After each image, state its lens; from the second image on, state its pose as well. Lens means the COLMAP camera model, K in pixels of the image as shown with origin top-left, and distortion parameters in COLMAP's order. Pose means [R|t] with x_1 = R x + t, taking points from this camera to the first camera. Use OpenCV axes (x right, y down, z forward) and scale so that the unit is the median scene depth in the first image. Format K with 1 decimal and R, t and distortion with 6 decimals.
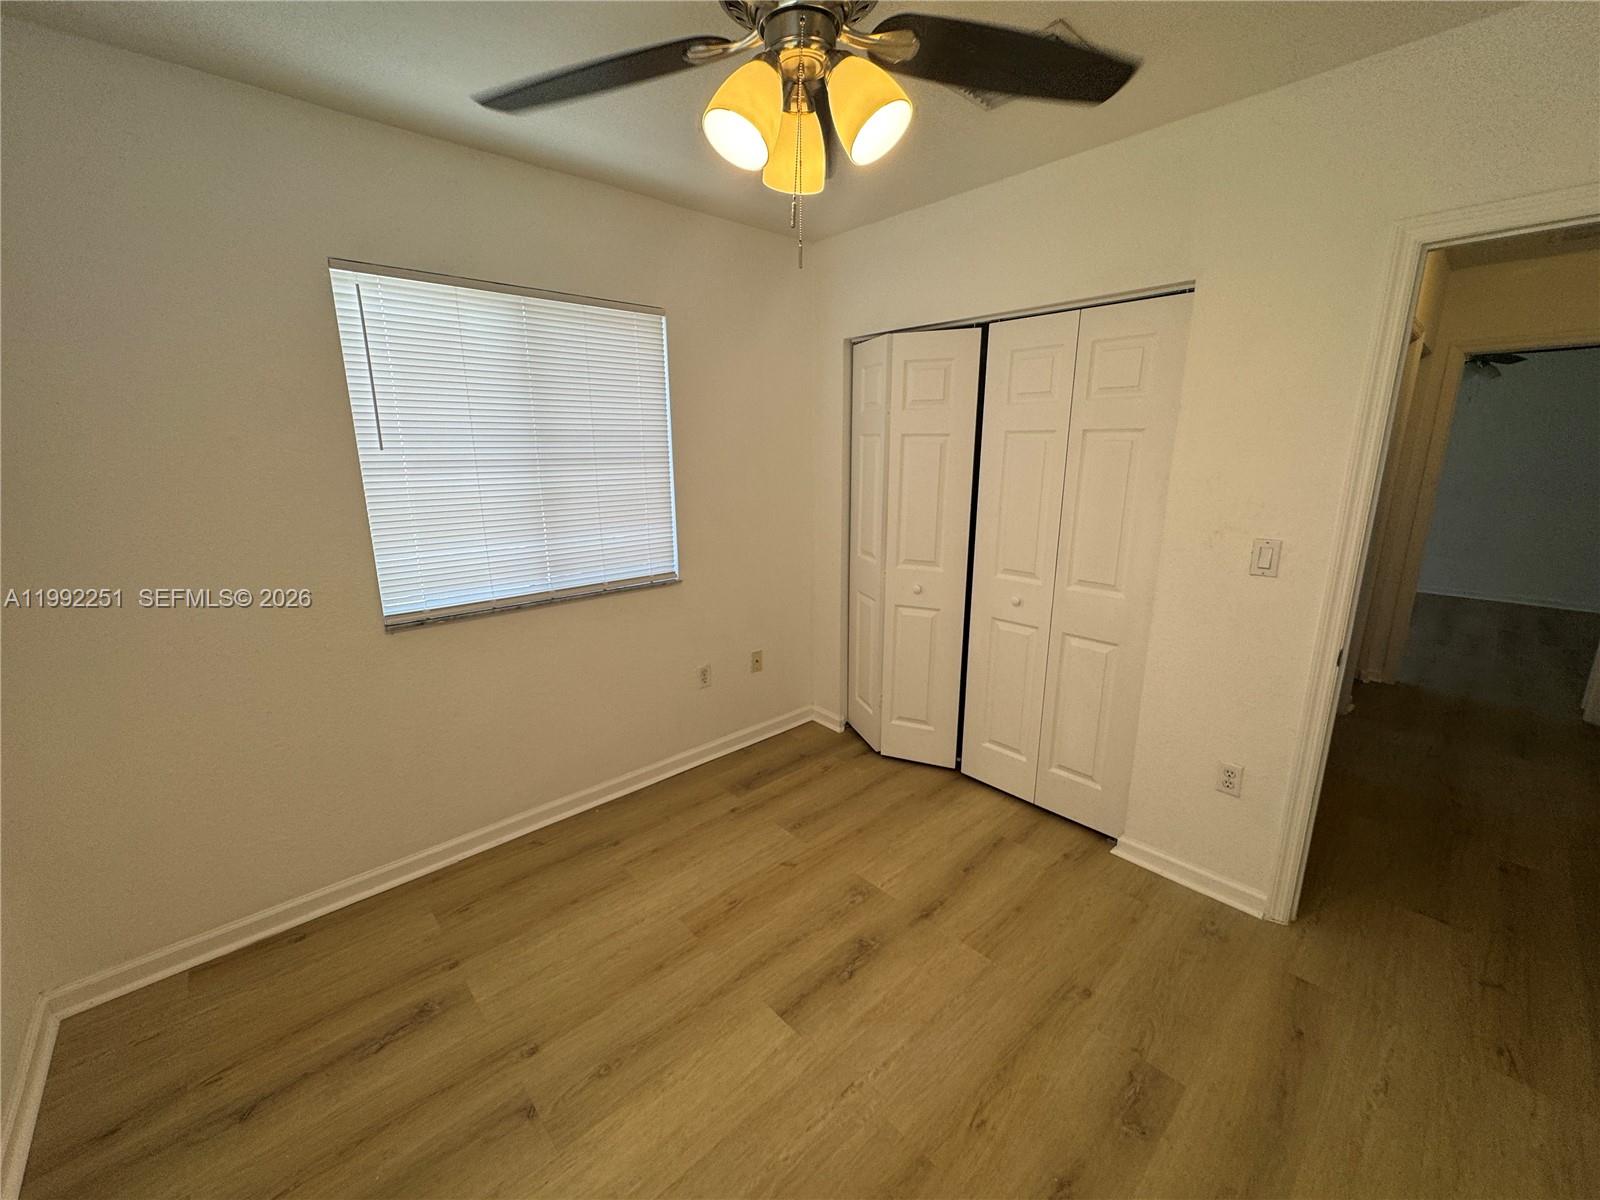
lens RADIAL K [[640.0, 0, 800.0], [0, 640.0, 600.0], [0, 0, 1]] dist [-0.000011, 0.000063]
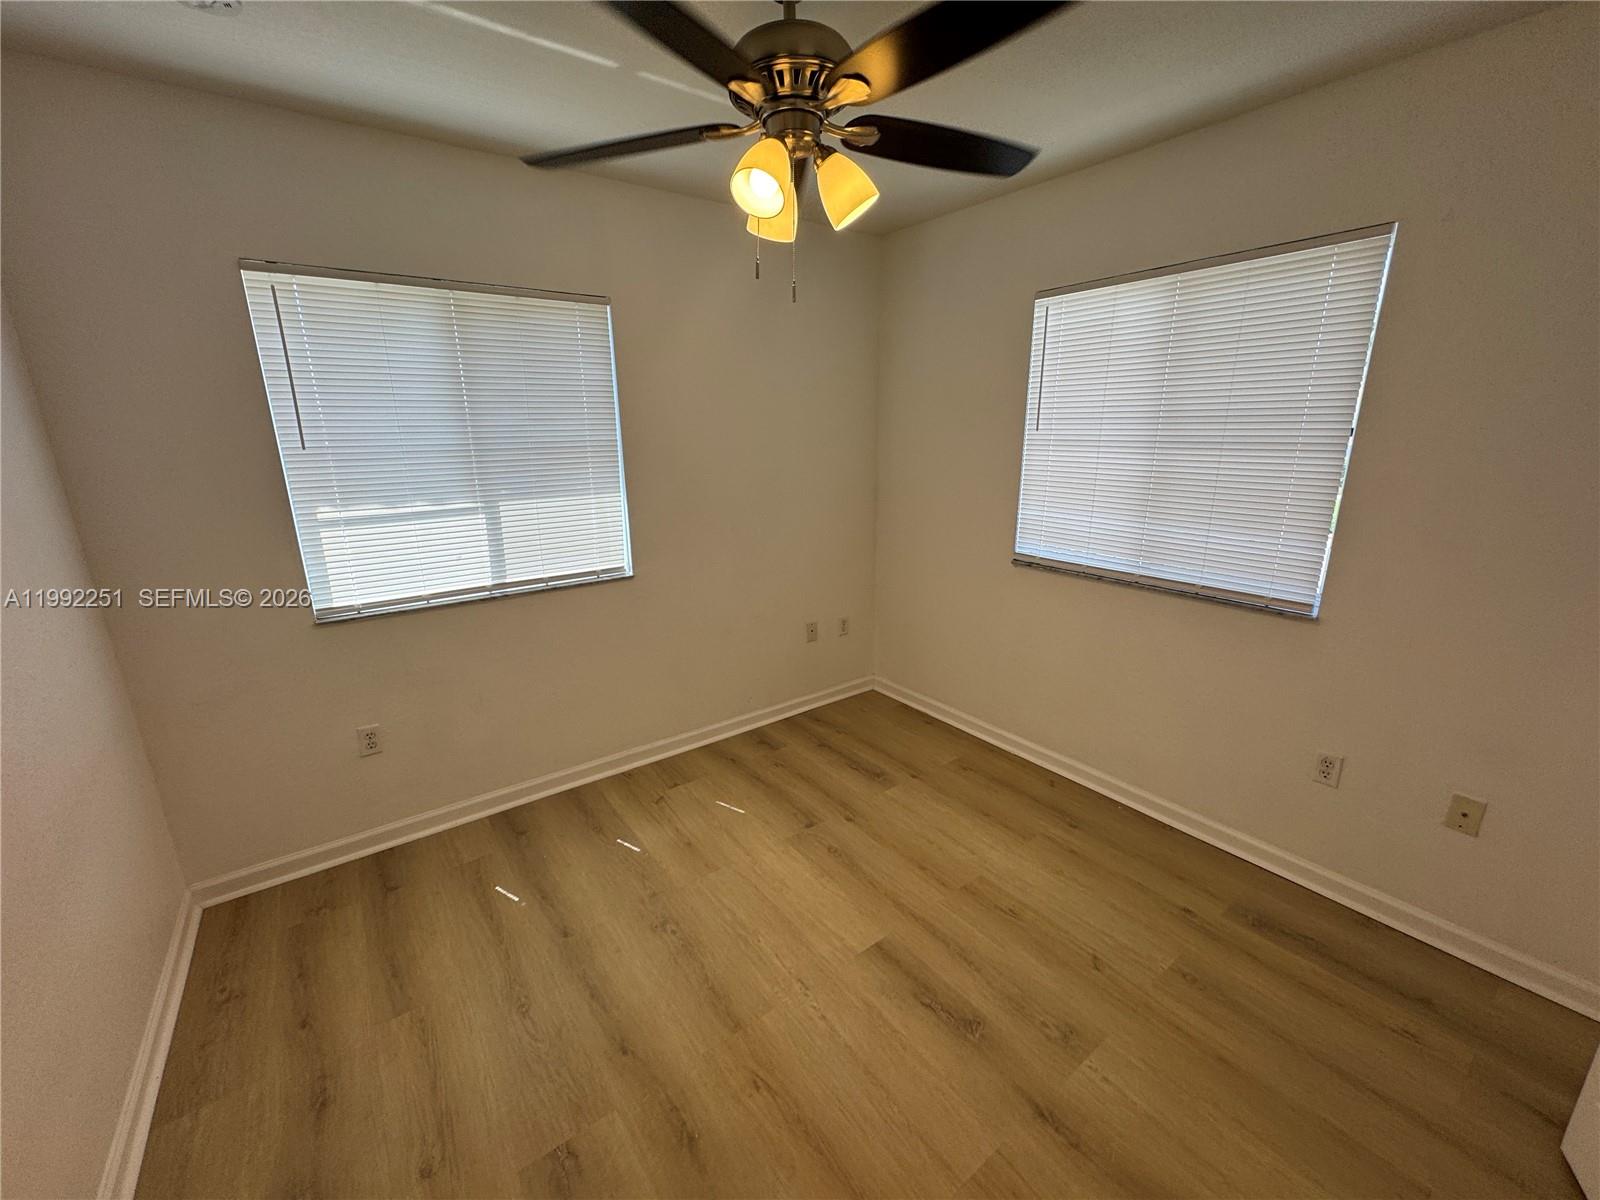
lens RADIAL K [[640.0, 0, 800.0], [0, 640.0, 600.0], [0, 0, 1]] dist [-0.000011, 0.000063]
pose [[-0.108364, 0.269671, -0.956836, 0.760764], [-0.221834, 0.931674, 0.287703, -0.176796], [0.969044, 0.243435, -0.041138, 0.651881]]
